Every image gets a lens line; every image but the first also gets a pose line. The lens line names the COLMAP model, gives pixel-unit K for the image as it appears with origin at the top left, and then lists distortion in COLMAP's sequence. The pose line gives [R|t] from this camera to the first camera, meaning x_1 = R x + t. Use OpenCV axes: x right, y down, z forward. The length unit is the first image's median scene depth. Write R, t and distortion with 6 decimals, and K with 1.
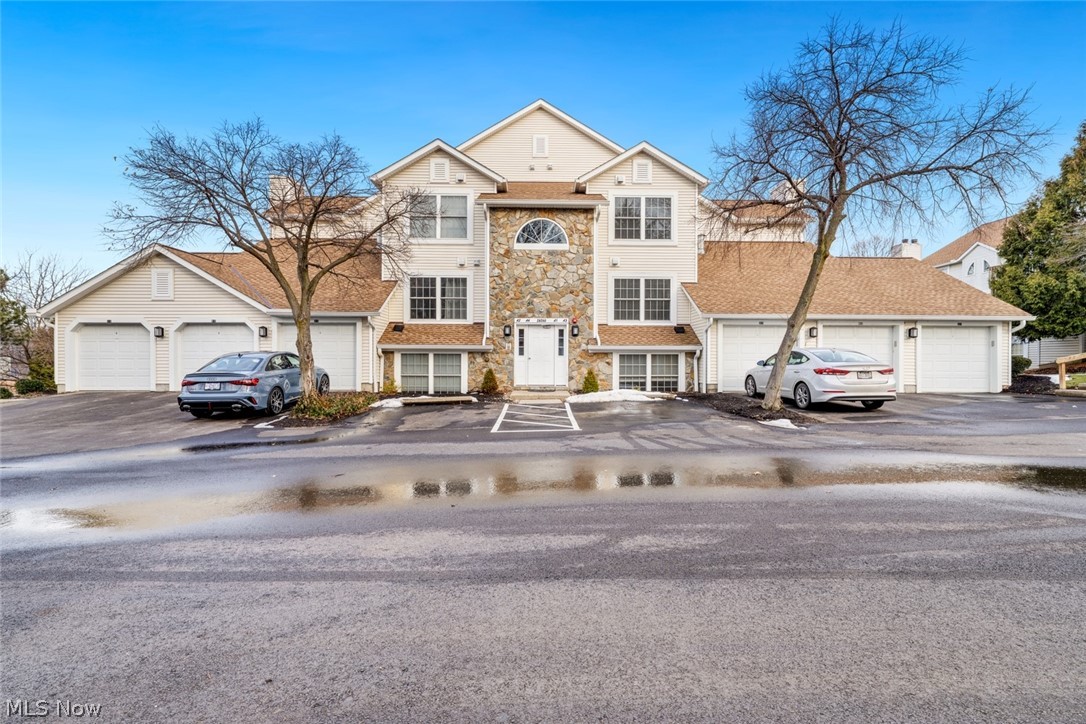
lens RADIAL K [[498.5, 0, 543.0], [0, 498.5, 362.0], [0, 0, 1]] dist [-0.000151, -0.000004]
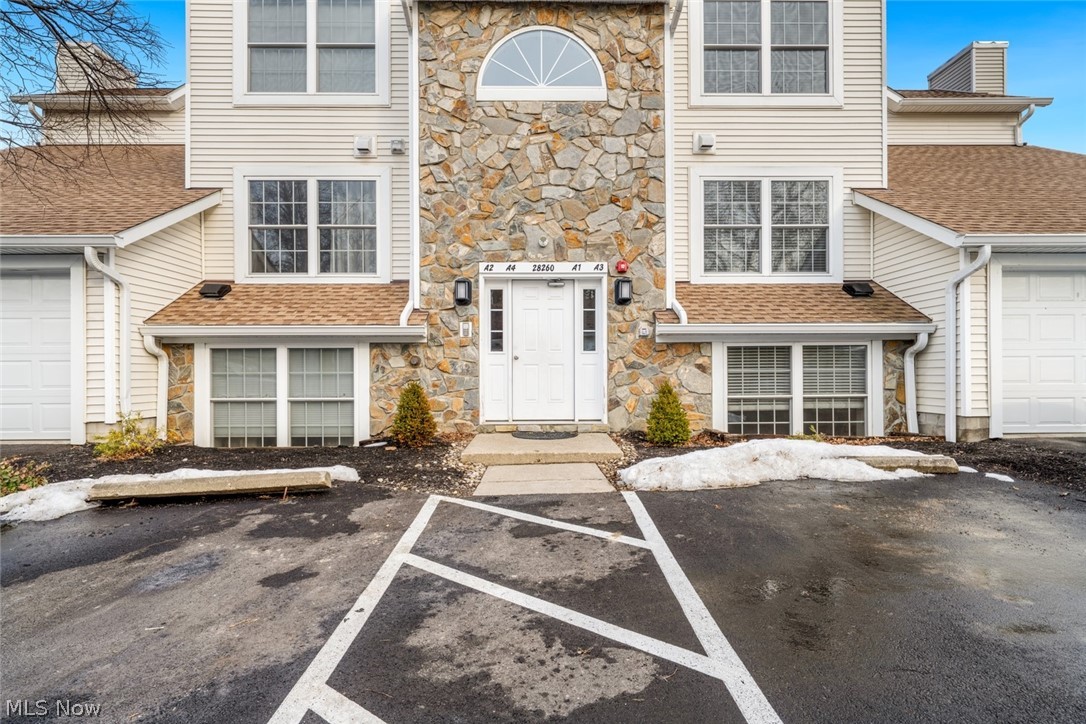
lens RADIAL K [[571.6, 0, 543.0], [0, 571.6, 362.0], [0, 0, 1]] dist [0.001379, 0.000116]
pose [[0.999964, -0.008498, 0.000873, -0.004386], [0.008515, 0.999708, -0.022629, 0.007680], [-0.000681, 0.022636, 0.999744, 0.516314]]
